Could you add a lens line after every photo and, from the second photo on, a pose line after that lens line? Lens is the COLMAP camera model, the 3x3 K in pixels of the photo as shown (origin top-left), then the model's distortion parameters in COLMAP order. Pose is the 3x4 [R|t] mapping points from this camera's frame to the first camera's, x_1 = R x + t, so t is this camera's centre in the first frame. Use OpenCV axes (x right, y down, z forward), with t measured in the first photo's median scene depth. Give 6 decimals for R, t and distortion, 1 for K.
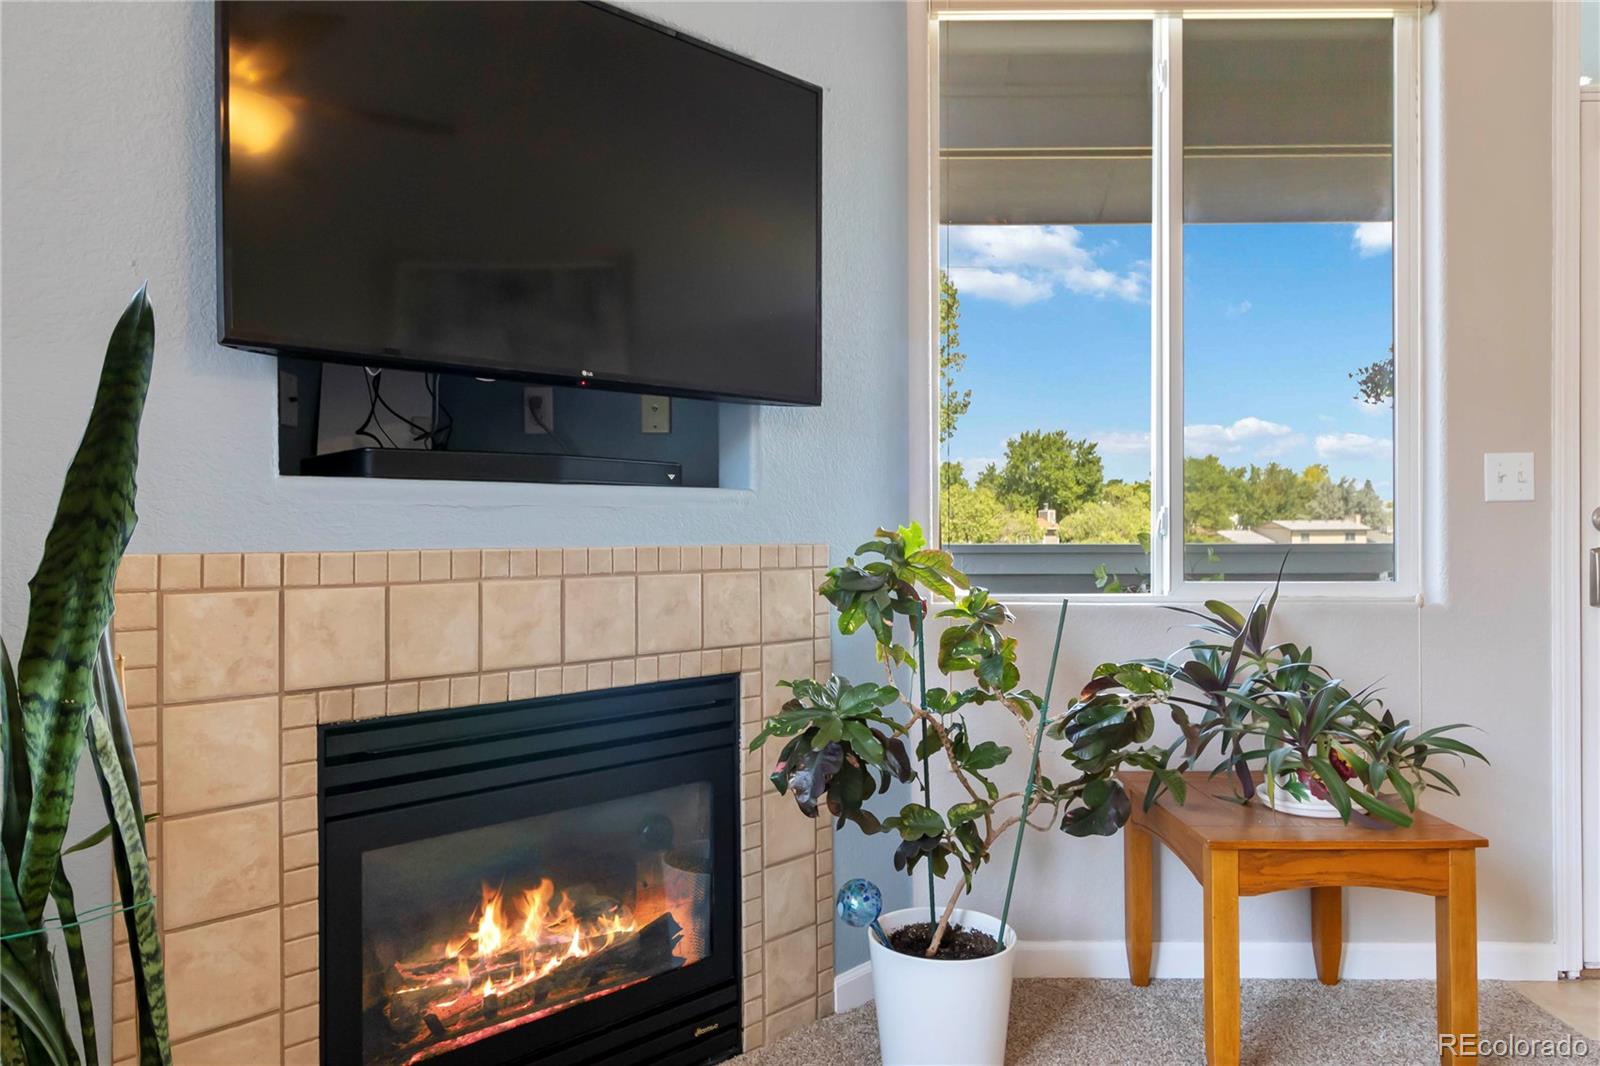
lens RADIAL K [[1072.6, 0, 803.9], [0, 1072.6, 526.8], [0, 0, 1]] dist [0.009286, -0.001155]
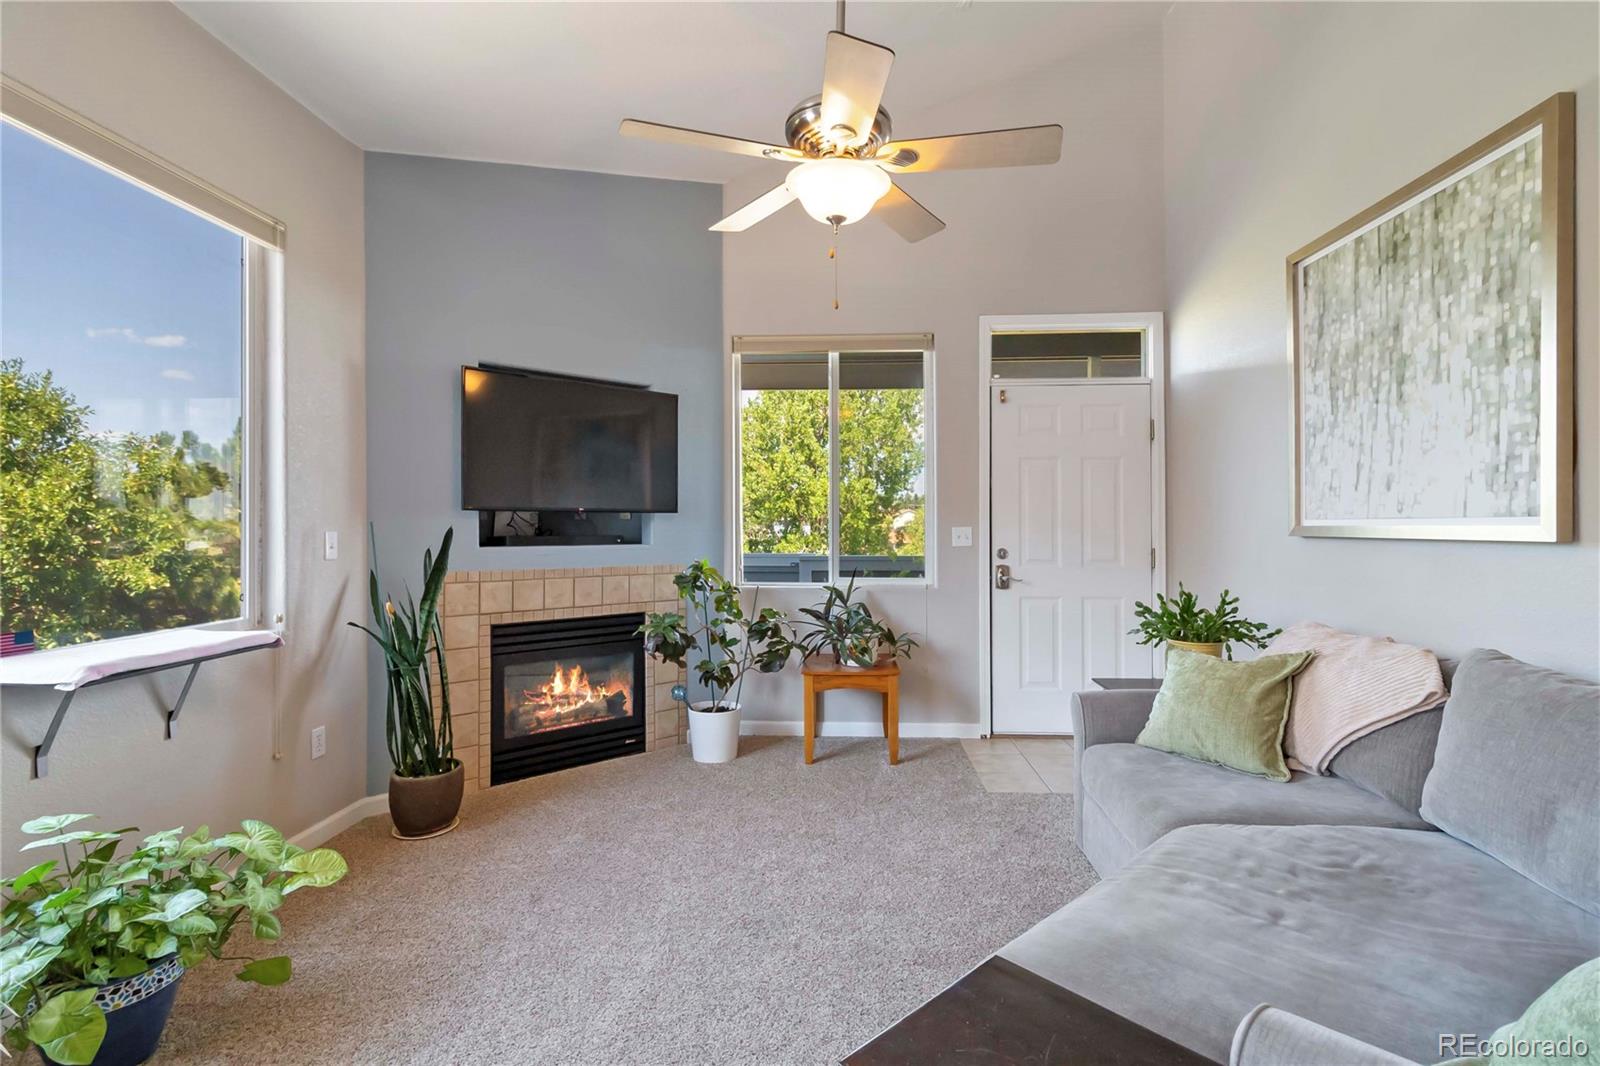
lens RADIAL K [[737.1, 0, 805.8], [0, 737.1, 525.3], [0, 0, 1]] dist [0.002660, 0.000265]
pose [[0.998908, -0.000833, -0.046716, 0.446337], [0.000502, 0.999975, -0.007093, -0.073182], [0.046721, 0.007062, 0.998883, -0.874928]]
